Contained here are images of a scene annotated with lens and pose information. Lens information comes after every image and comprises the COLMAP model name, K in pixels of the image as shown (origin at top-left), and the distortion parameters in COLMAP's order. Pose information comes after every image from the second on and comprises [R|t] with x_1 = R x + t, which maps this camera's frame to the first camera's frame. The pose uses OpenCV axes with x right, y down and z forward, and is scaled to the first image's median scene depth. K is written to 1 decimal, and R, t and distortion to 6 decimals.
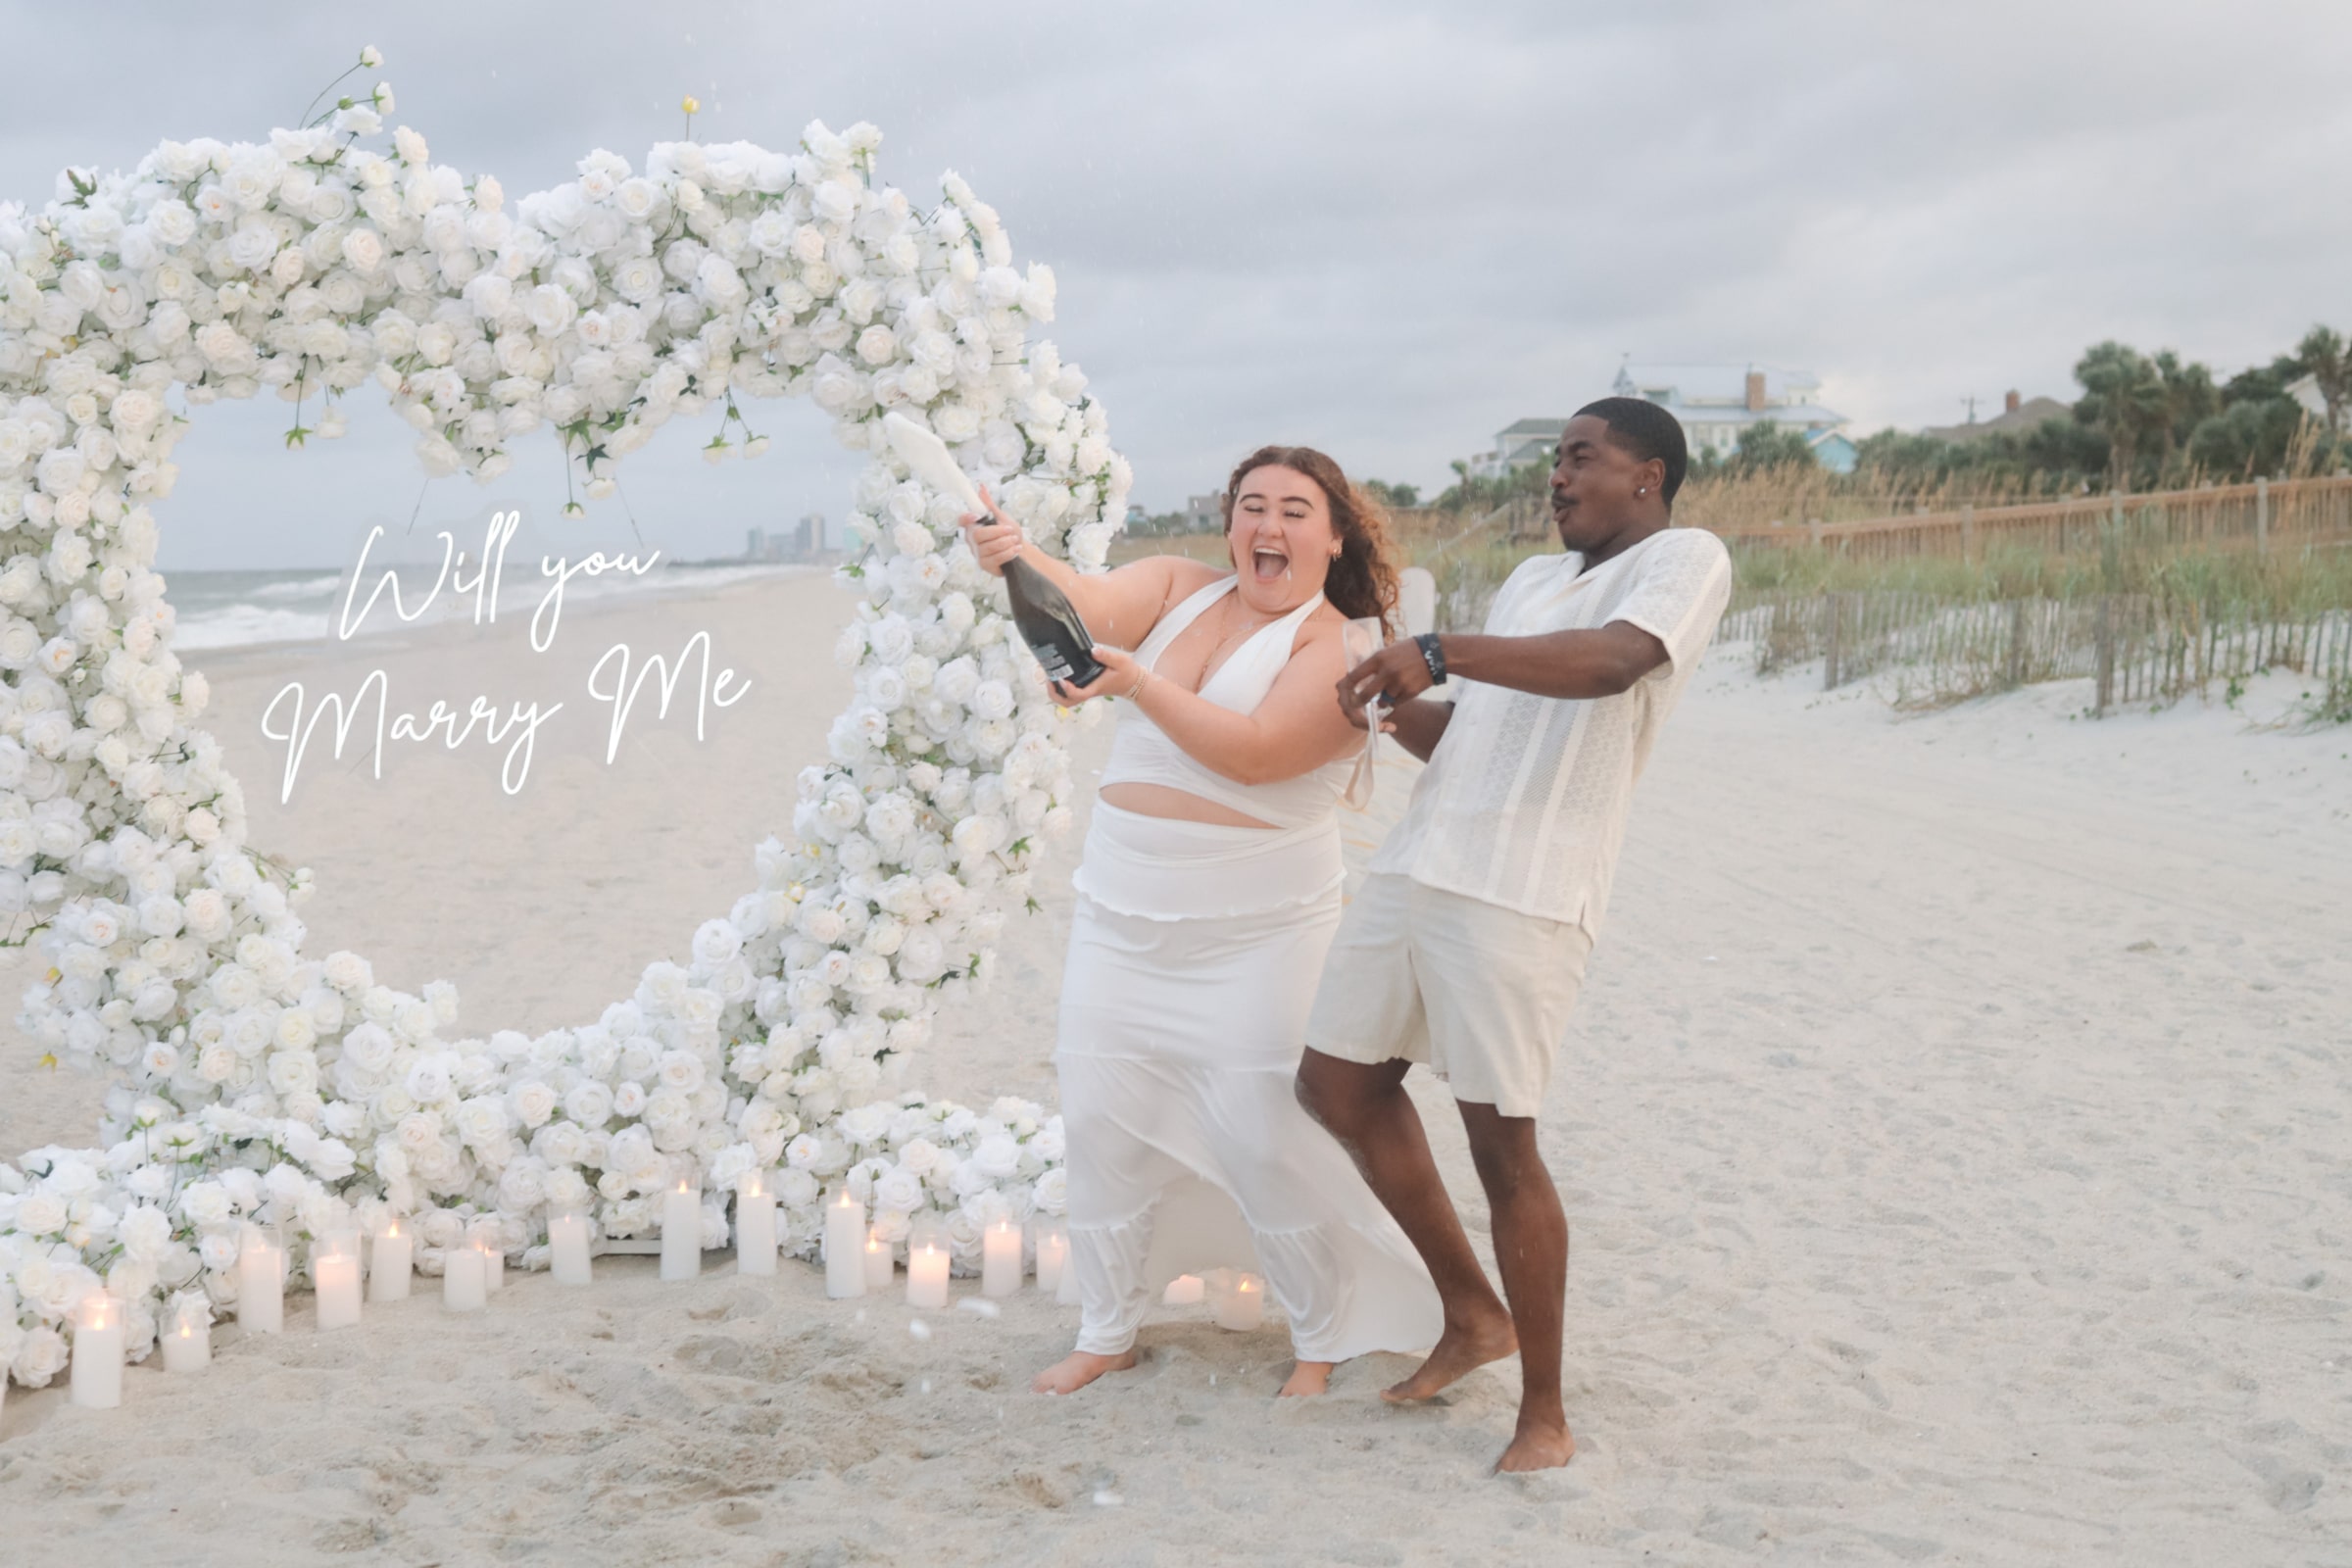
lens RADIAL K [[2234.1, 0, 1176.0], [0, 2234.1, 784.0], [0, 0, 1]] dist [0.063870, -0.343509]
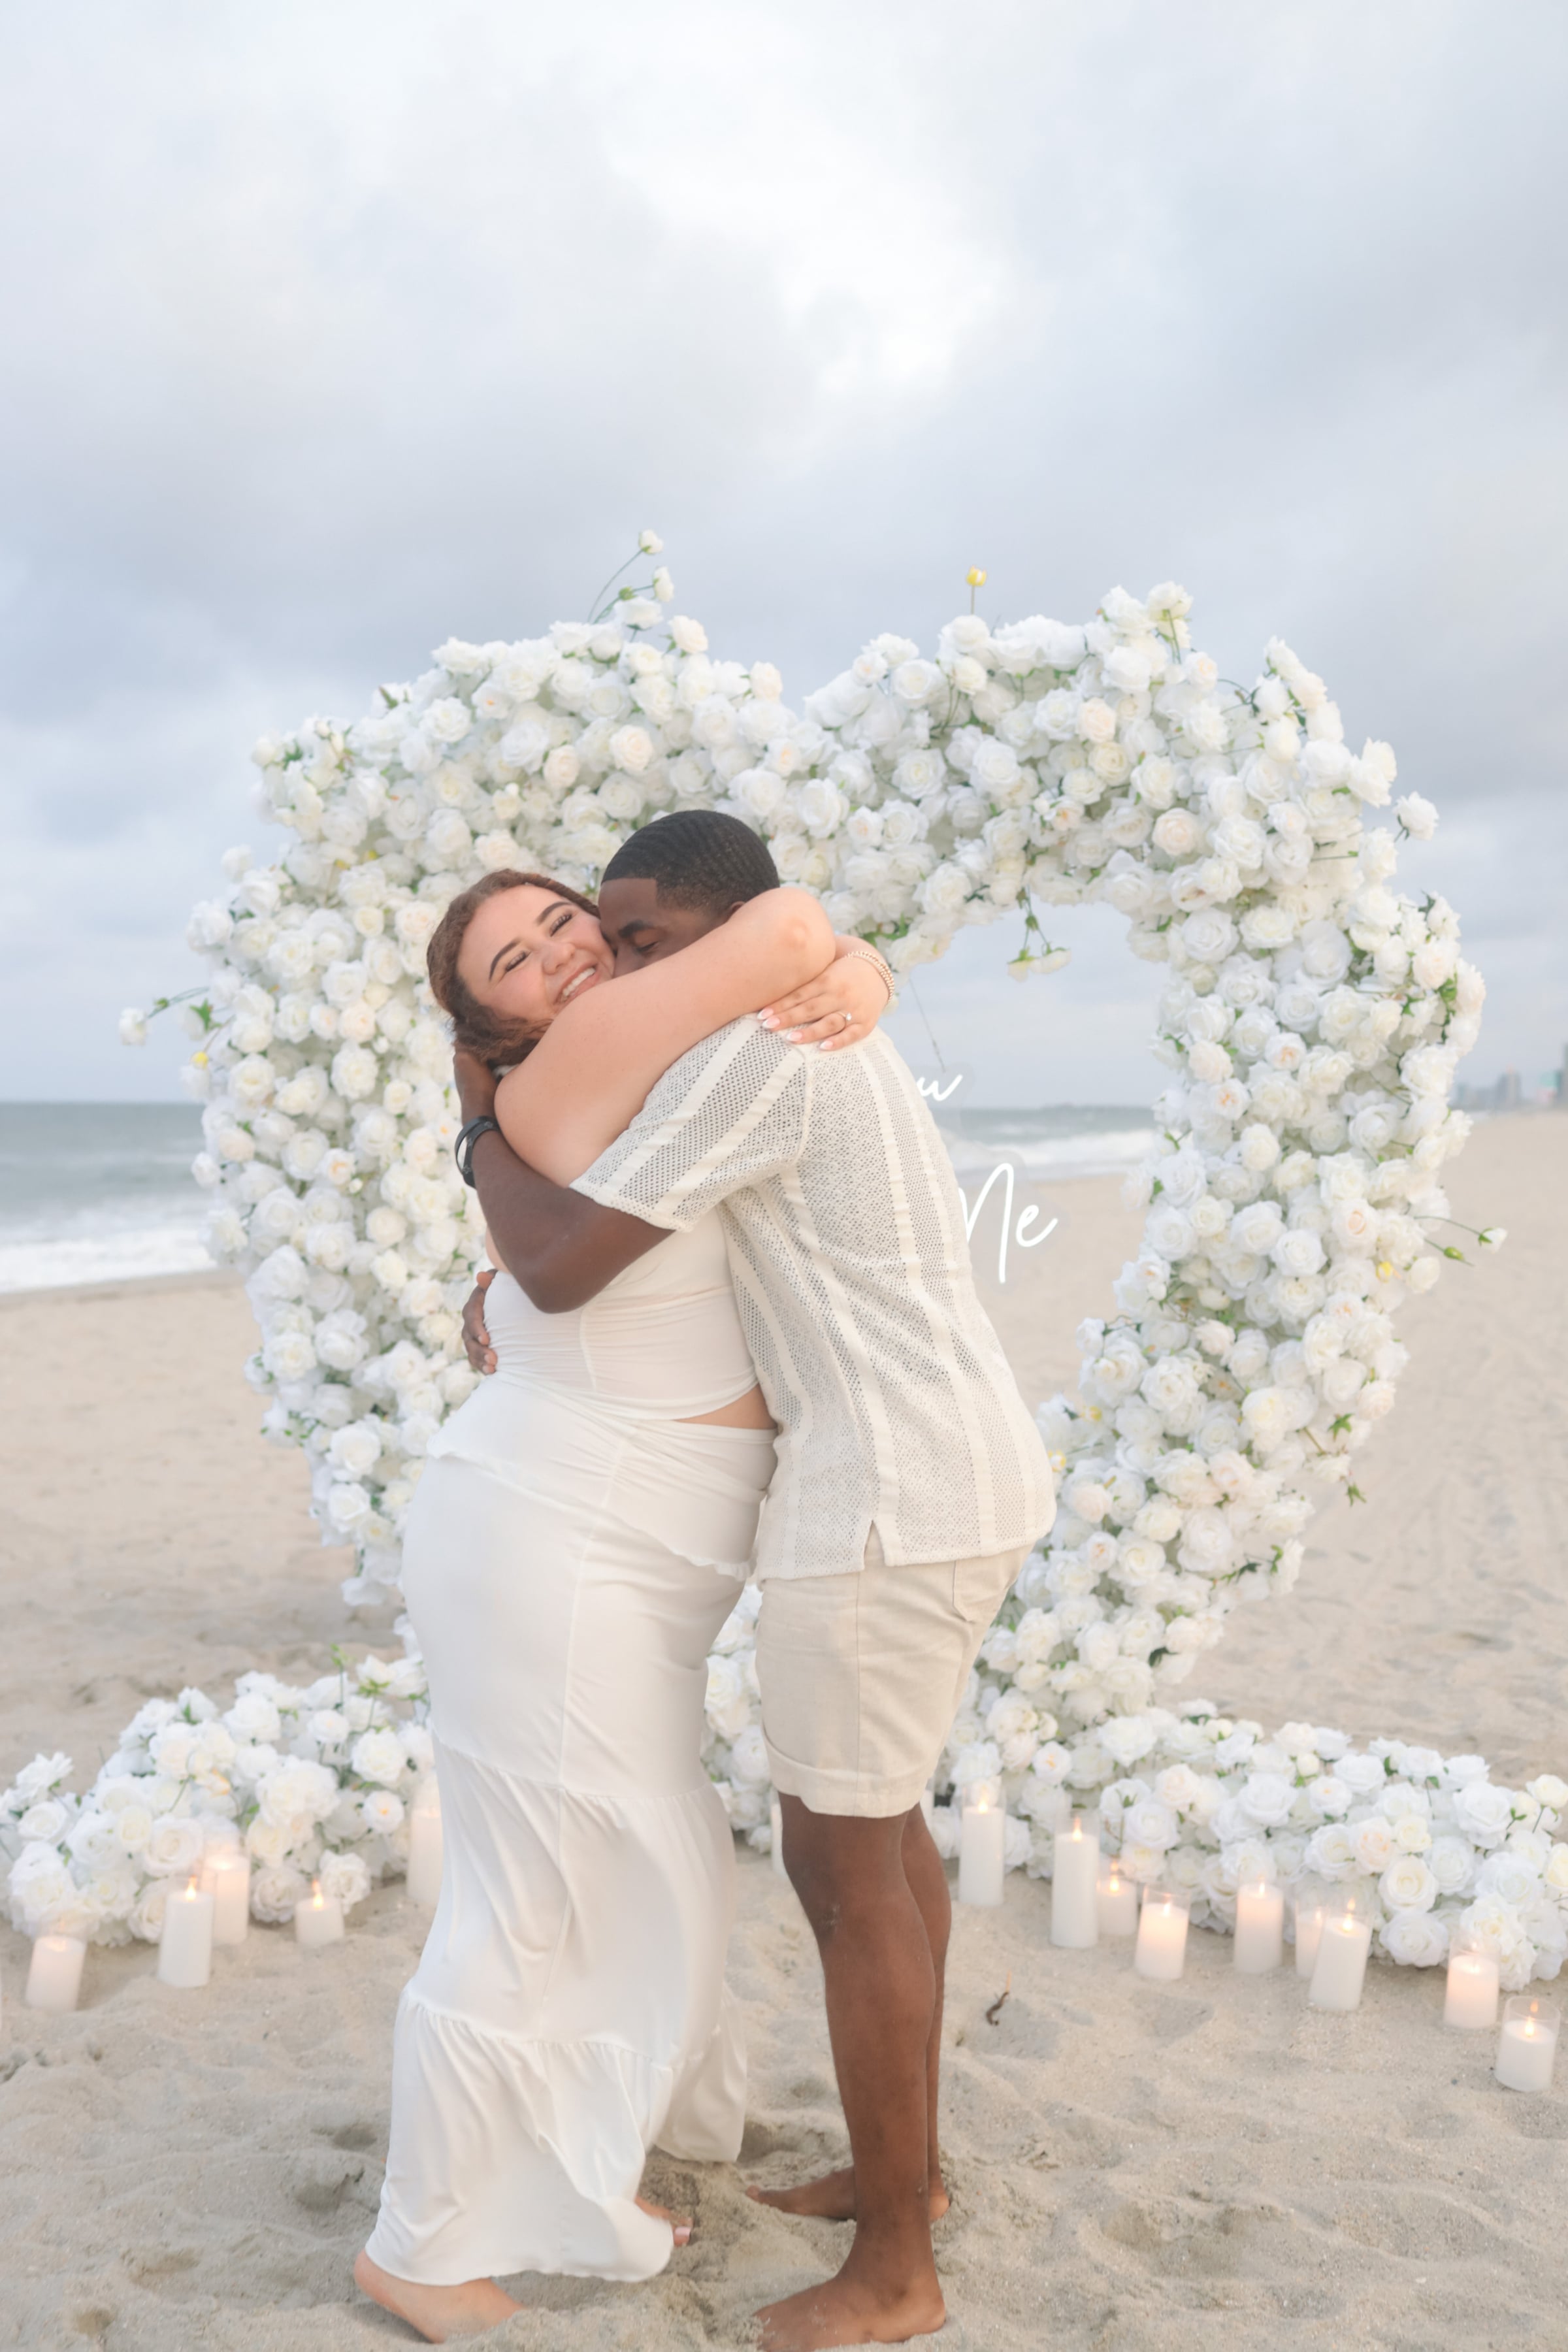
lens RADIAL K [[2234.1, 0, 781.8], [0, 2234.1, 1233.3], [0, 0, 1]] dist [0.063870, -0.343509]
pose [[0.935601, 0.039410, -0.350854, 0.032626], [-0.053743, 0.998067, -0.031204, -0.007715], [0.348946, 0.048051, 0.935910, 0.137723]]
